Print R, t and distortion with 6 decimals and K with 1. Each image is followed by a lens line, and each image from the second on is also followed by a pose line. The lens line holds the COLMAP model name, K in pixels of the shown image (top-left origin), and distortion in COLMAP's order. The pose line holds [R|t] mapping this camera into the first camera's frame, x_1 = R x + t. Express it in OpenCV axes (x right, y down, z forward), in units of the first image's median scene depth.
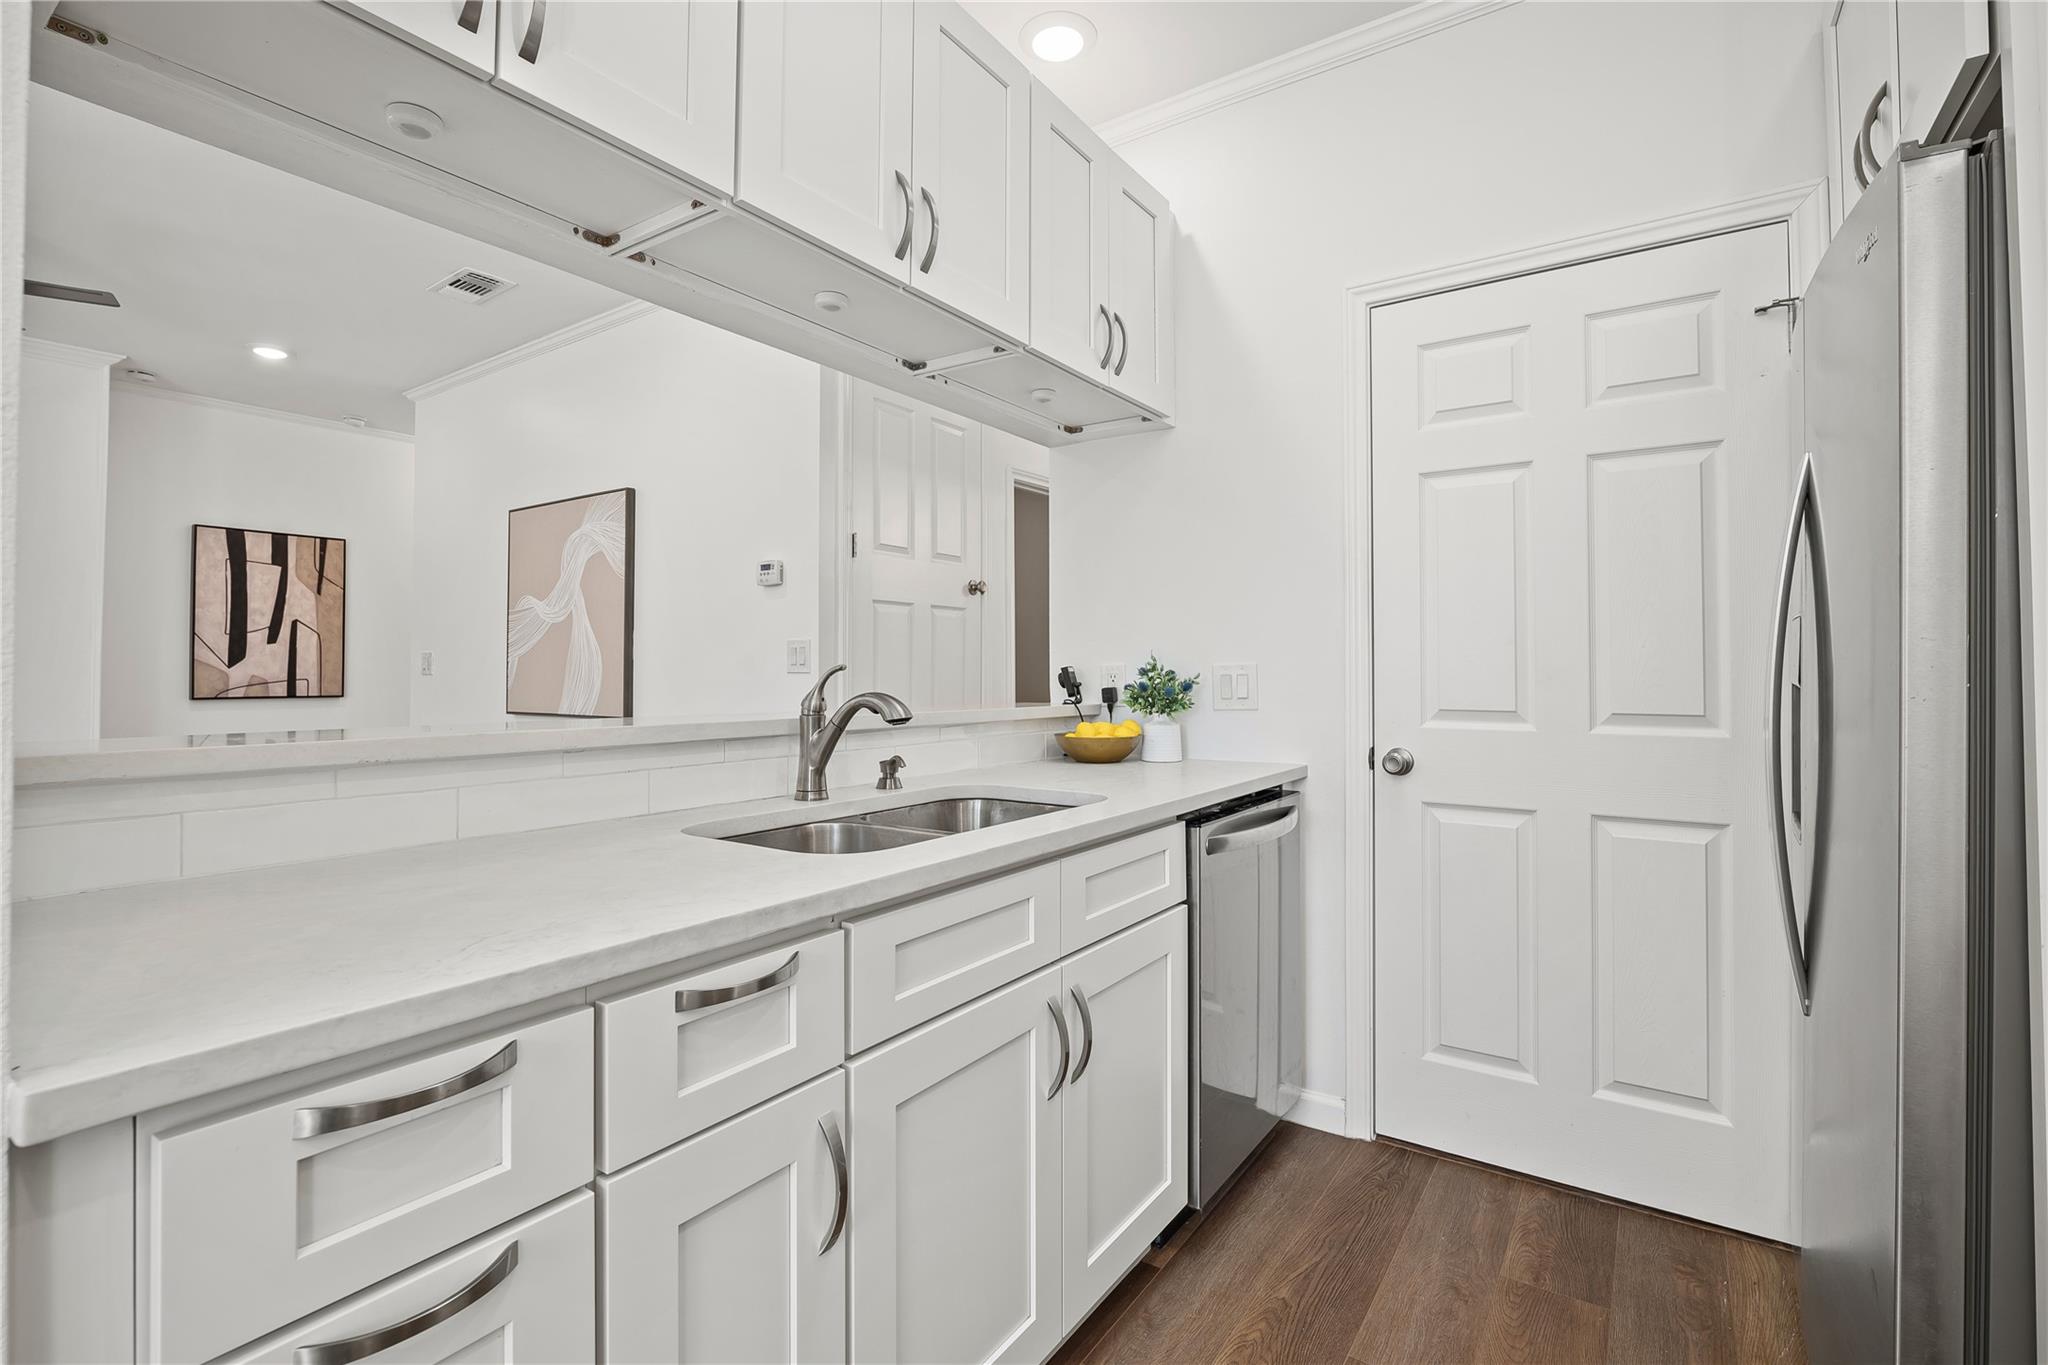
lens RADIAL K [[939.3, 0, 1024.0], [0, 939.3, 672.6], [0, 0, 1]] dist [-0.000474, -0.000127]
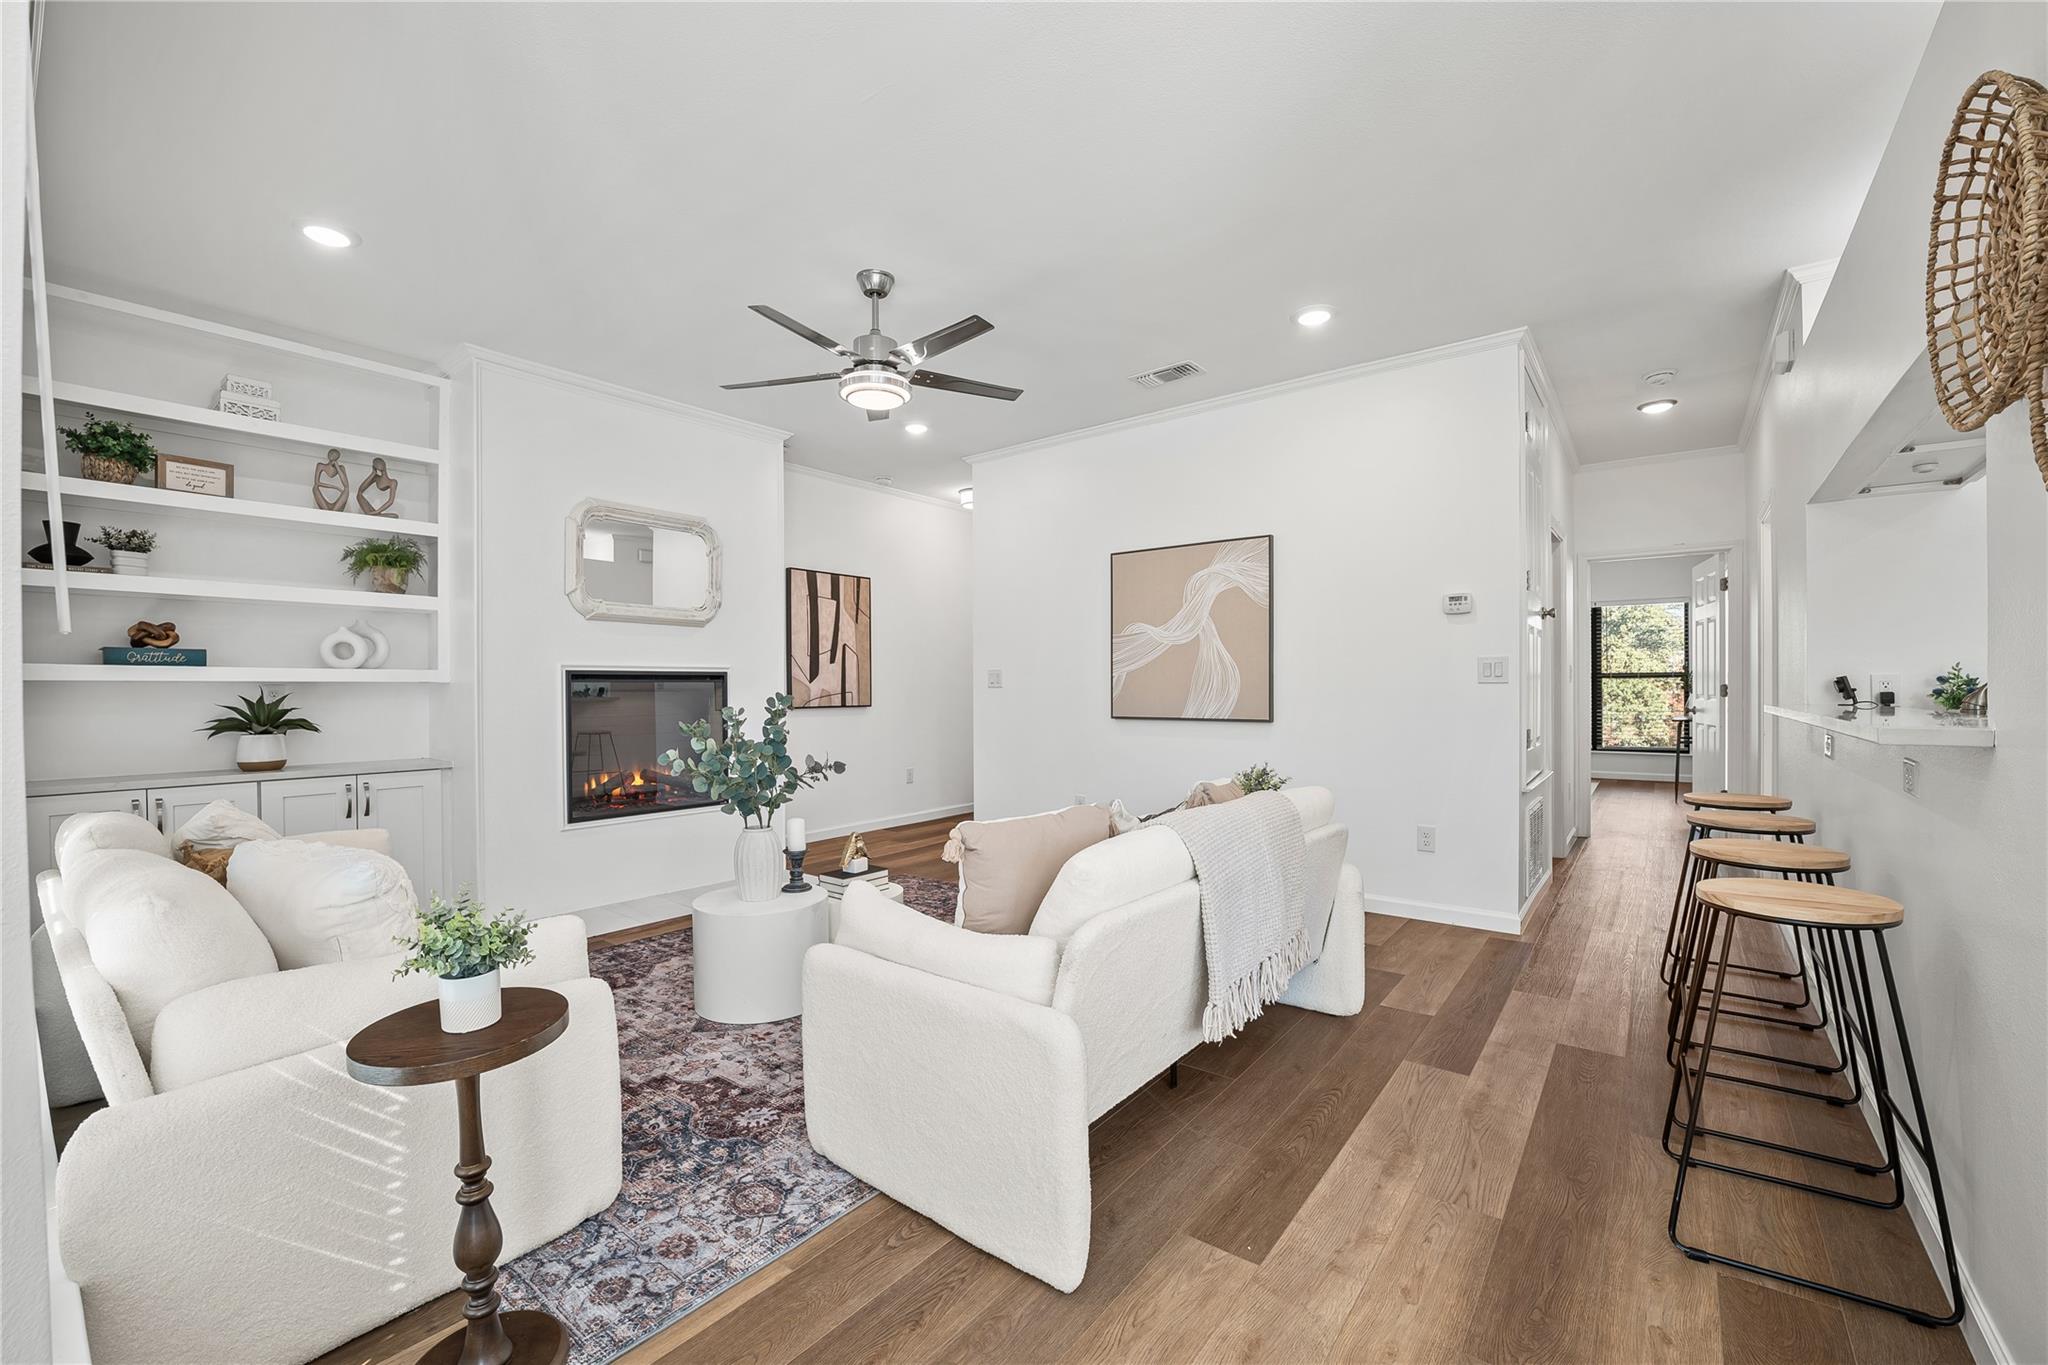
lens RADIAL K [[840.0, 0, 1026.7], [0, 840.0, 693.2], [0, 0, 1]] dist [-0.000039, 0.000002]
pose [[0.998990, -0.004535, -0.044705, -0.504744], [0.004837, 0.999966, 0.006644, 0.002169], [0.044673, -0.006853, 0.998978, -0.087847]]
